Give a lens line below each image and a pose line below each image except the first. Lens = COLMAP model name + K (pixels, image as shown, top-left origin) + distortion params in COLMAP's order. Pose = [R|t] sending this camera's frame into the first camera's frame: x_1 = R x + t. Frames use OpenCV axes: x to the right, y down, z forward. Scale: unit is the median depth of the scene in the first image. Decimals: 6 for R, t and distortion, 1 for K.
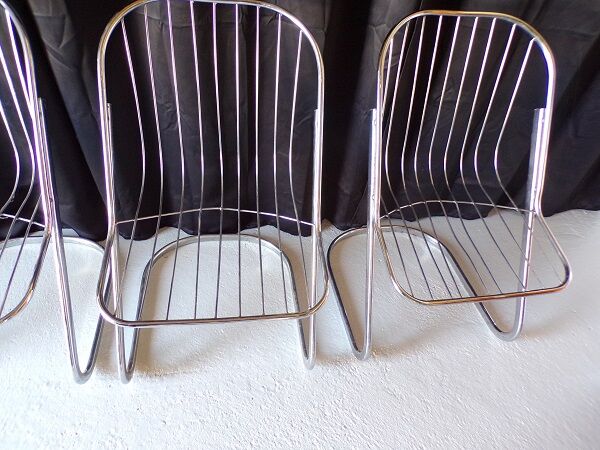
lens RADIAL K [[407.1, 0, 301.8], [0, 407.1, 219.4], [0, 0, 1]] dist [0.001116, 0.001168]
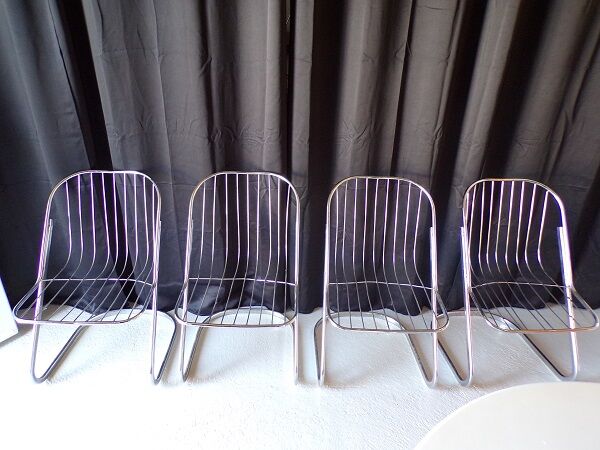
lens RADIAL K [[407.1, 0, 301.8], [0, 407.1, 219.4], [0, 0, 1]] dist [0.001116, 0.001168]
pose [[0.991538, -0.012164, -0.129245, -0.275852], [-0.033194, 0.938744, -0.343012, 0.322310], [0.125500, 0.344399, 0.930397, -0.754549]]
